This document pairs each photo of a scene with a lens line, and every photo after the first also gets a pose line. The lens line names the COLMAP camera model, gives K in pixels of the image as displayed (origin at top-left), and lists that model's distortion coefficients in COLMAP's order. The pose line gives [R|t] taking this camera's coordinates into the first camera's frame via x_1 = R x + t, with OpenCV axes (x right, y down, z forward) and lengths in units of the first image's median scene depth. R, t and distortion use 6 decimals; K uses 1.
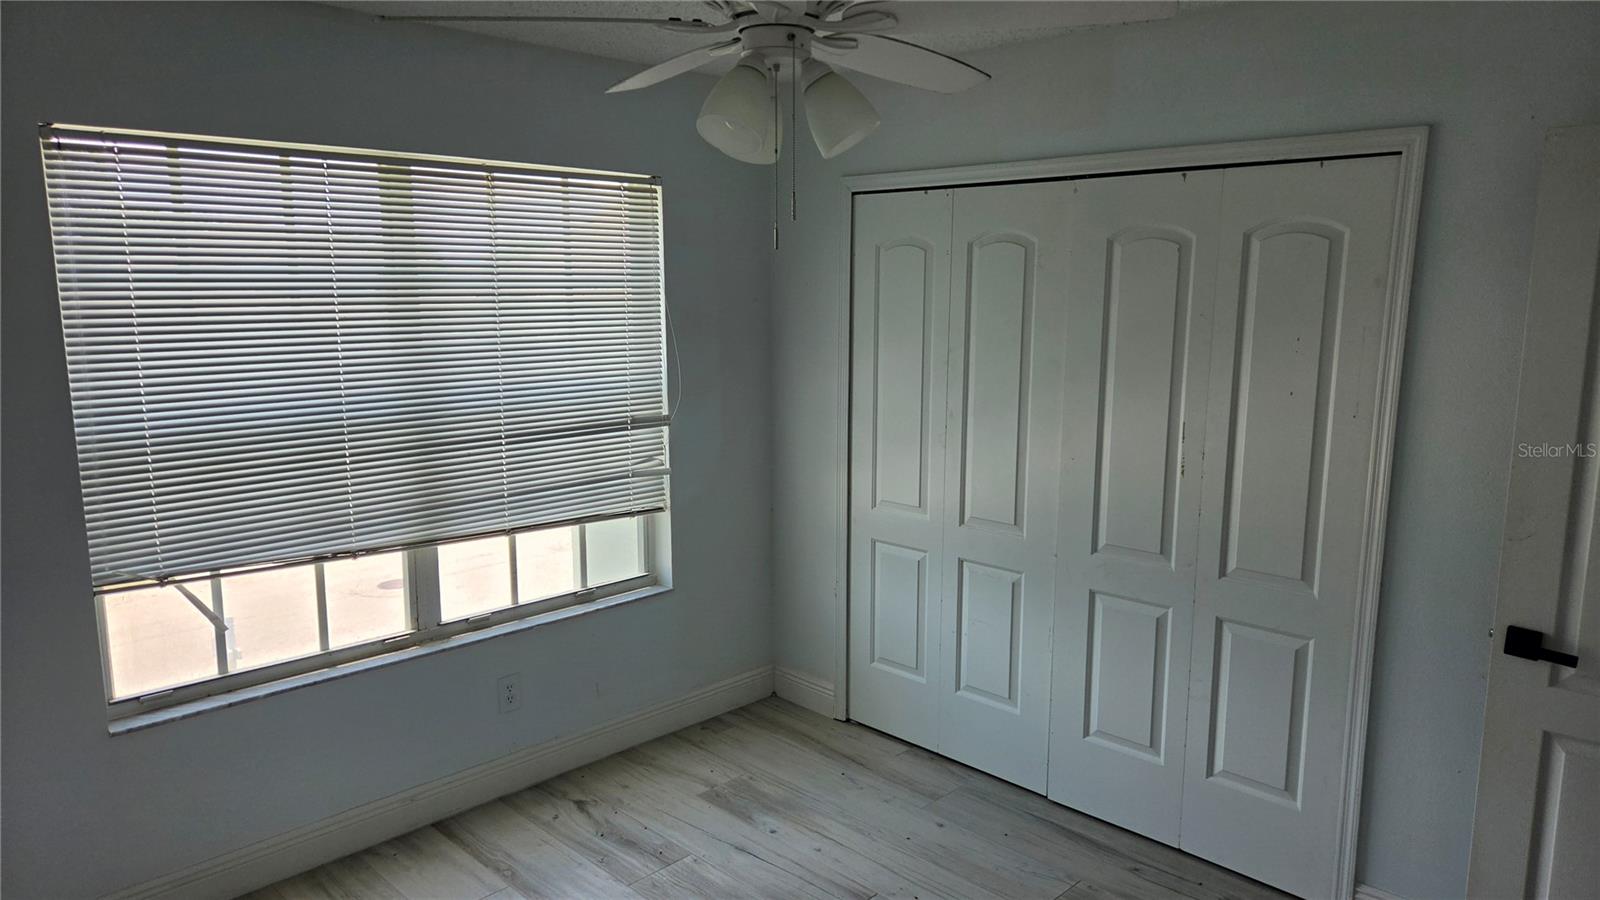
lens RADIAL K [[1062.4, 0, 800.0], [0, 1062.4, 450.0], [0, 0, 1]] dist [0.002011, 0.000114]
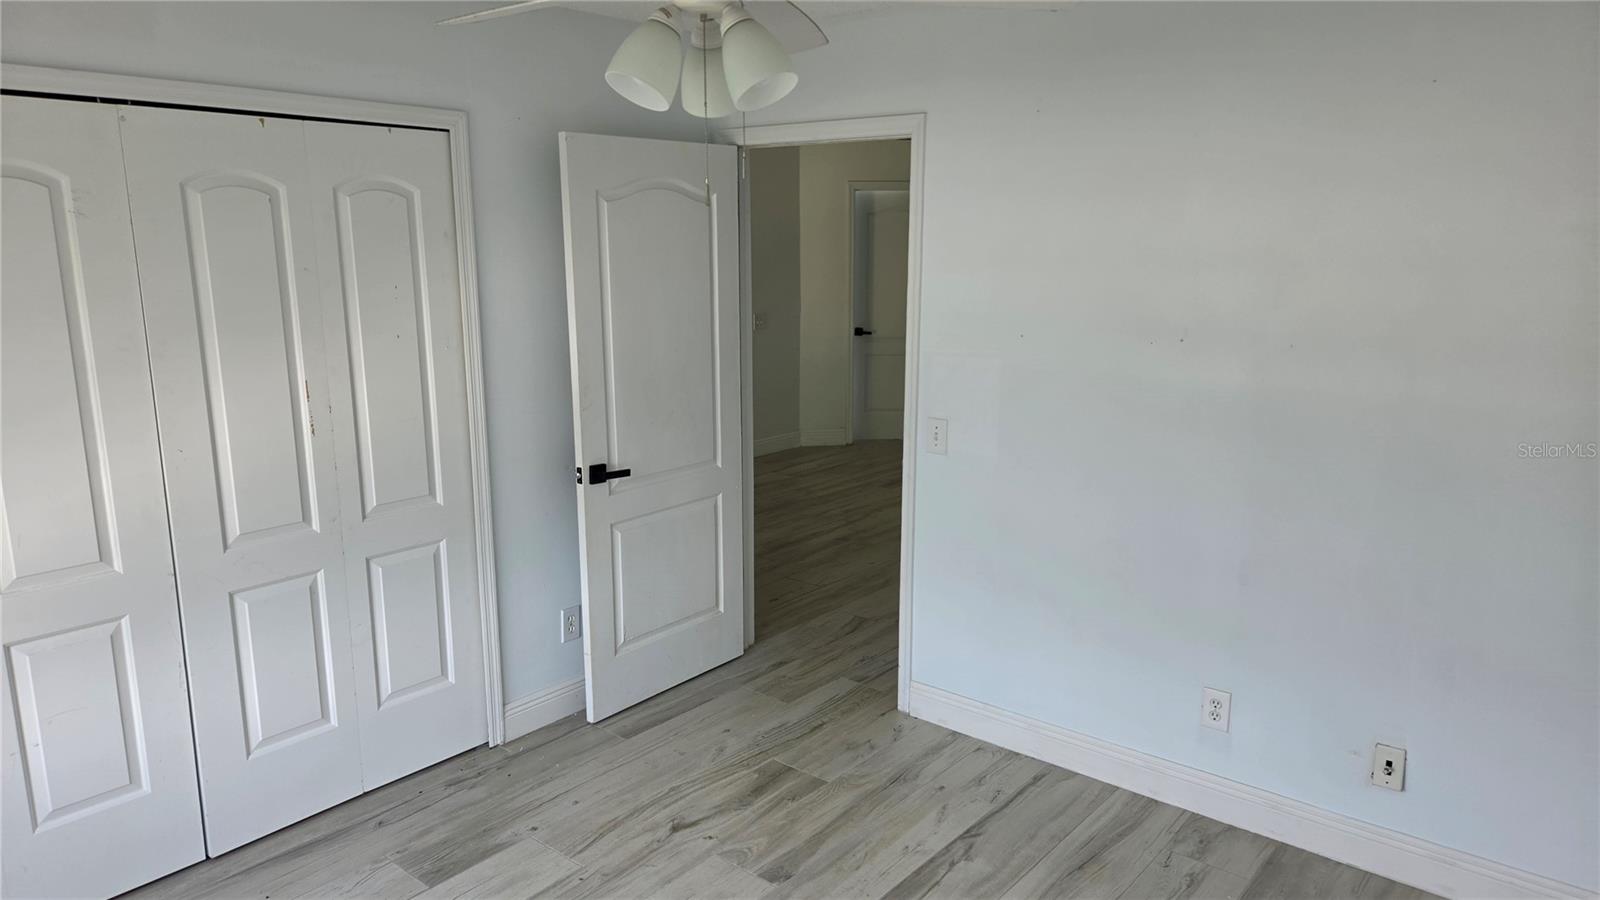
lens RADIAL K [[1050.4, 0, 800.0], [0, 1050.4, 457.3], [0, 0, 1]] dist [0.001136, -0.000527]
pose [[-0.096249, -0.210604, 0.972822, -0.616308], [0.151543, 0.962865, 0.223442, -0.102084], [-0.983753, 0.168930, -0.060759, 0.605454]]
